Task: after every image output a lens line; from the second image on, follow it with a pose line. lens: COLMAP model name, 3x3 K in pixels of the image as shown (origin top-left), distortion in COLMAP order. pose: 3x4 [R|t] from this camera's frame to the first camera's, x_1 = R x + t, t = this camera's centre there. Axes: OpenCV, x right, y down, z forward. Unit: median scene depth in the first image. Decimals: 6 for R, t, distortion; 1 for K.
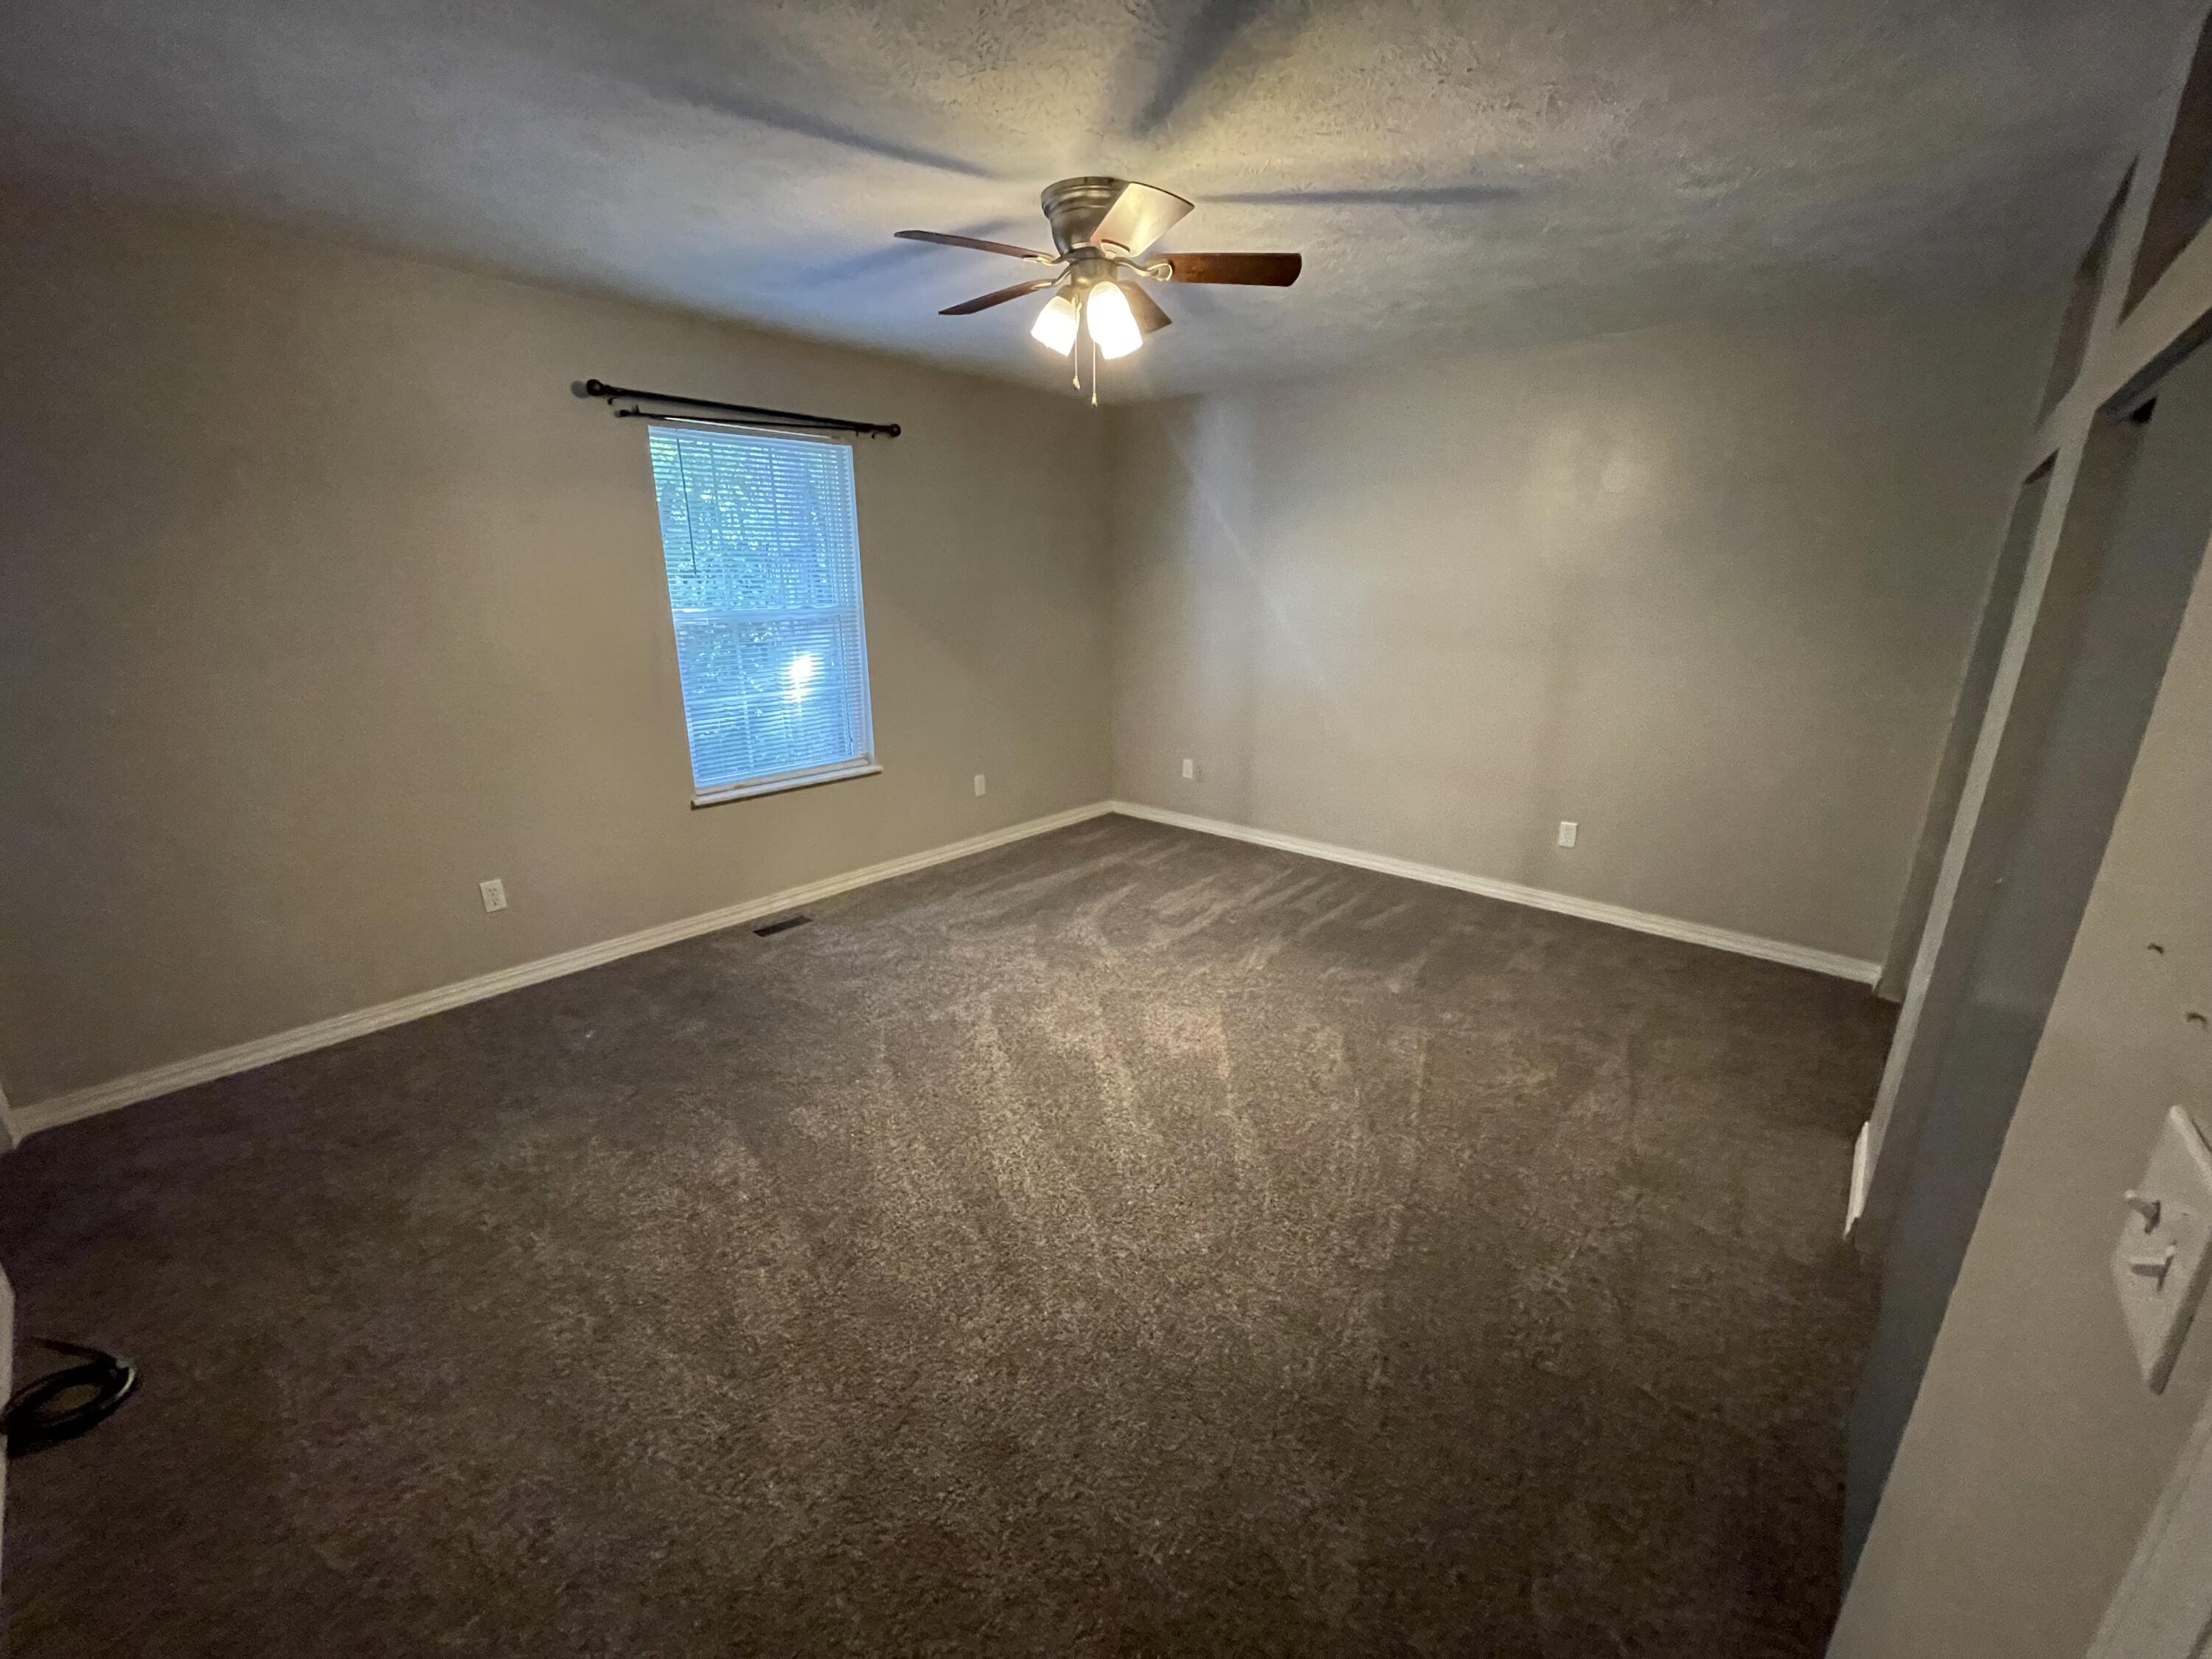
lens RADIAL K [[888.4, 0, 1097.8], [0, 888.4, 843.5], [0, 0, 1]] dist [-0.005687, 0.001156]
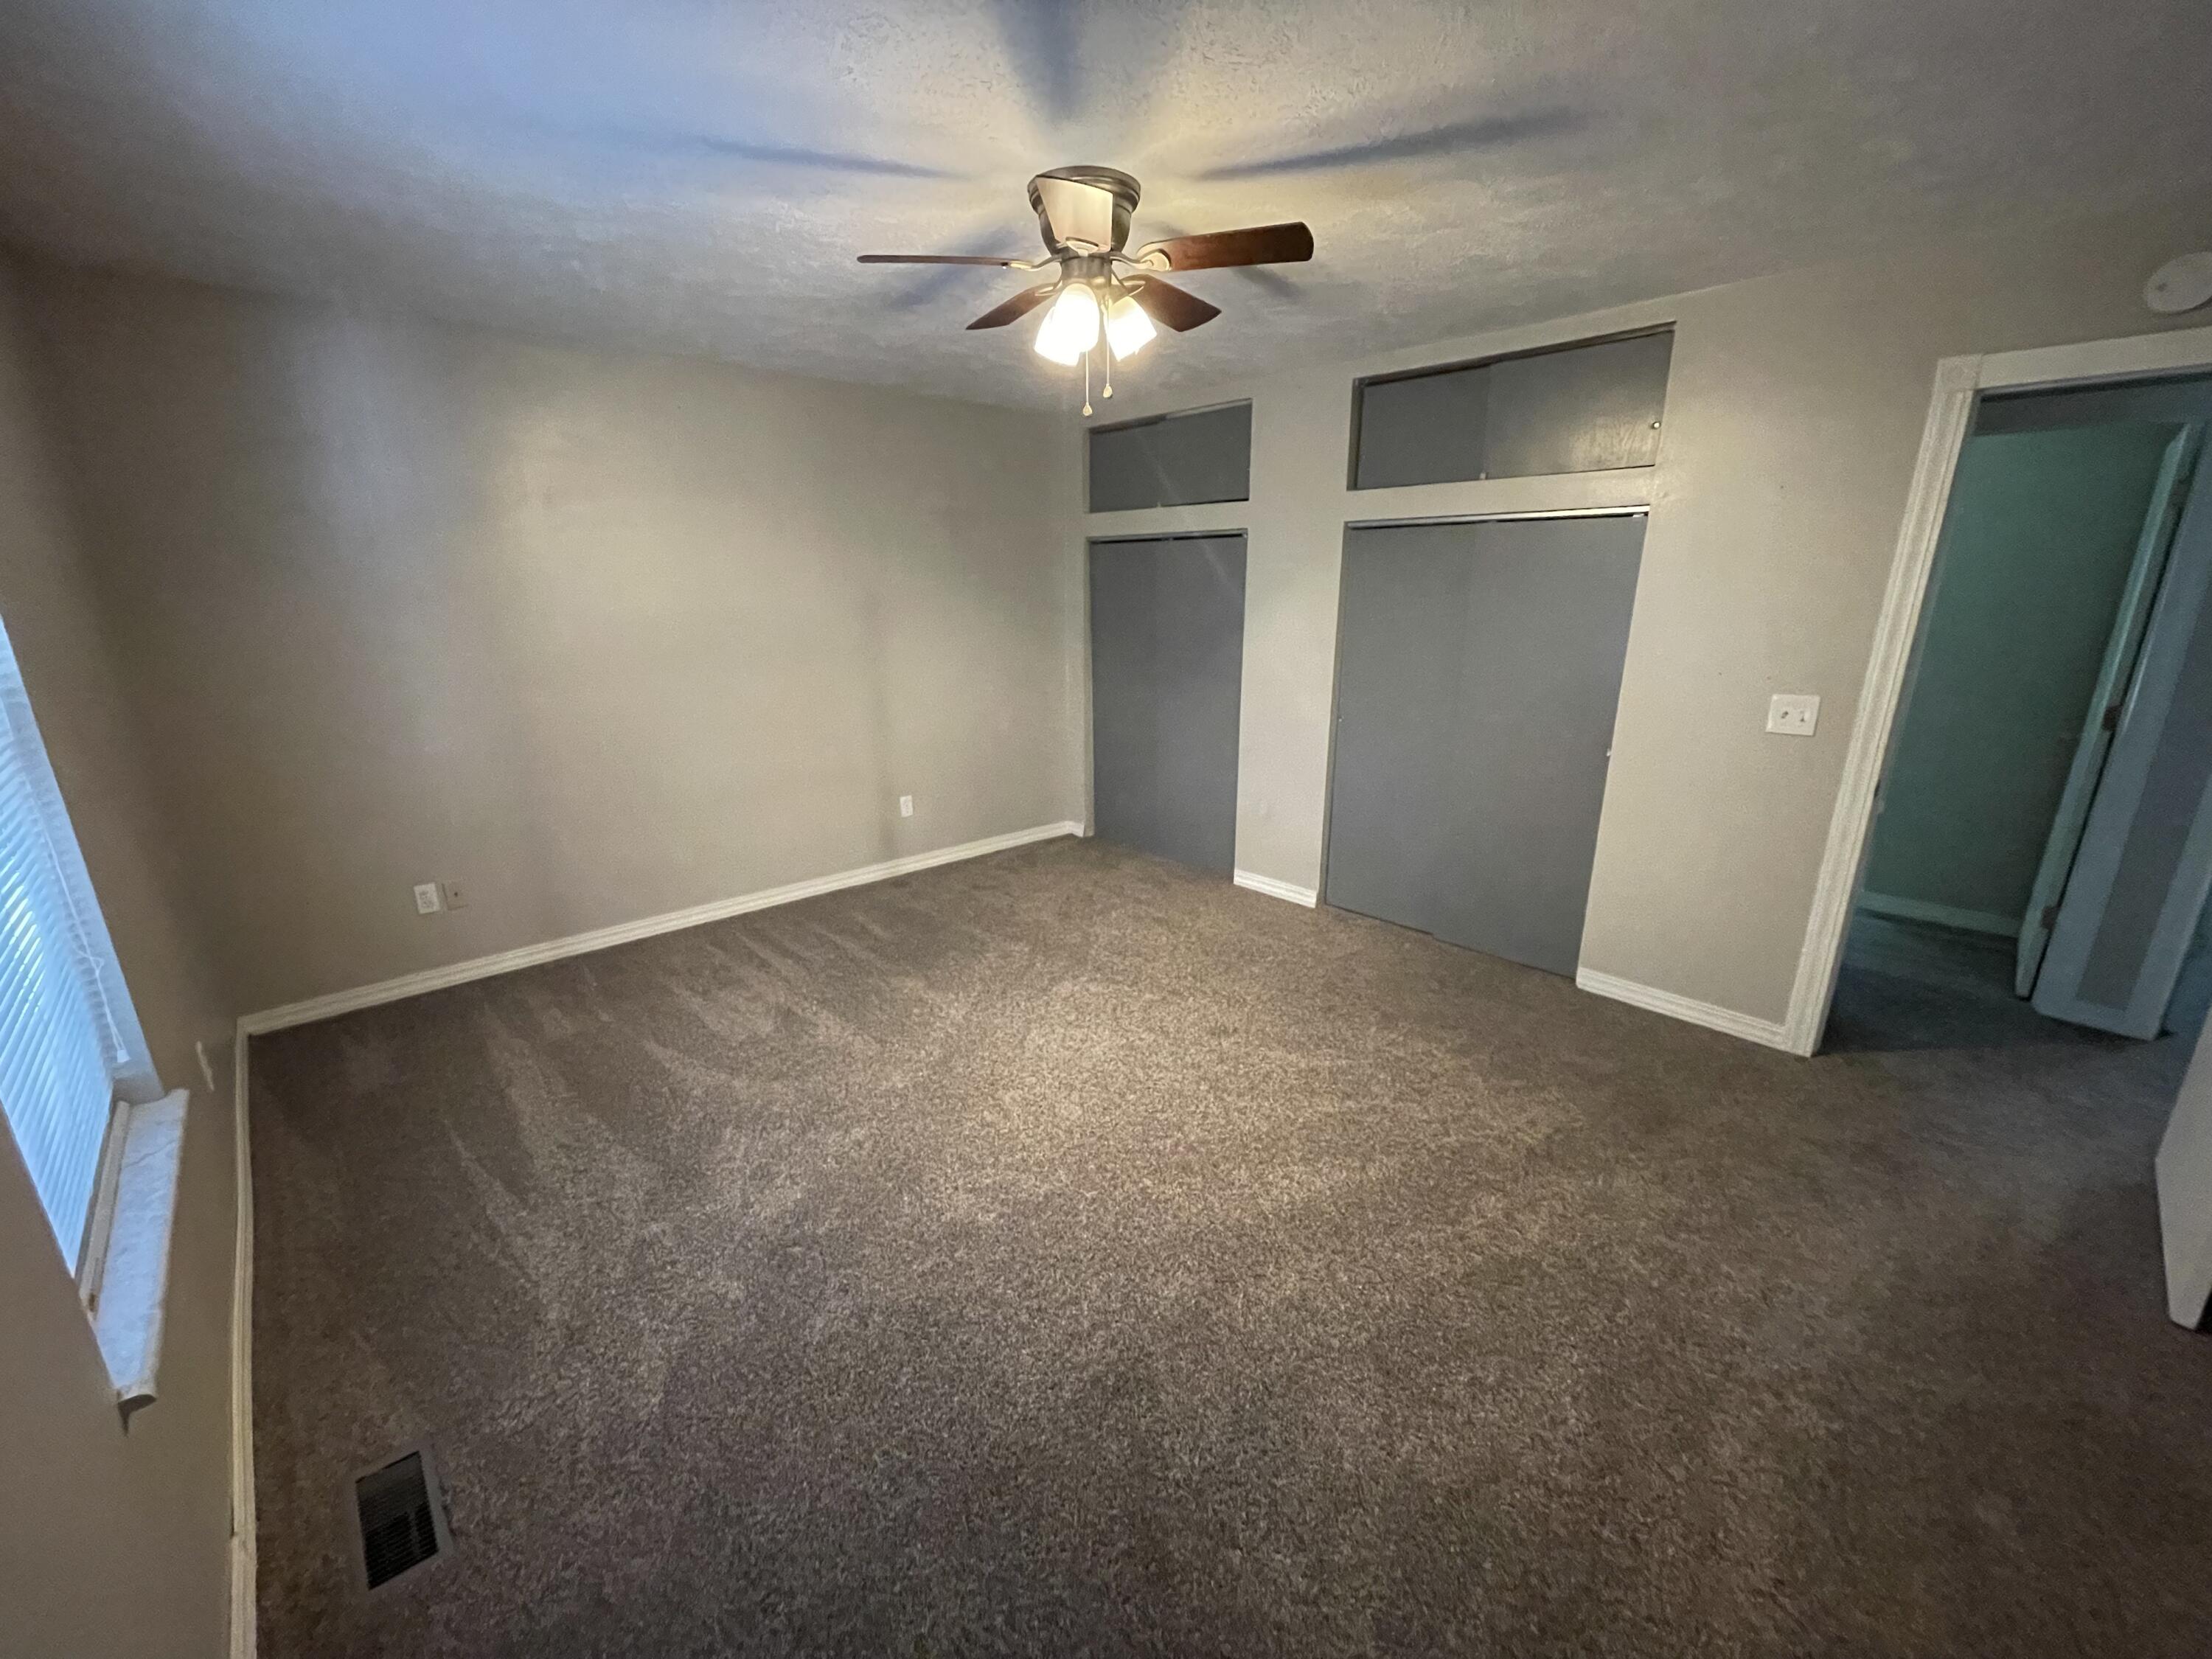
lens RADIAL K [[888.4, 0, 1097.8], [0, 888.4, 843.5], [0, 0, 1]] dist [-0.005687, 0.001156]
pose [[0.072526, -0.285073, 0.955758, -0.623875], [0.279890, 0.925592, 0.254836, -0.198548], [-0.957289, 0.249025, 0.146919, 0.572245]]
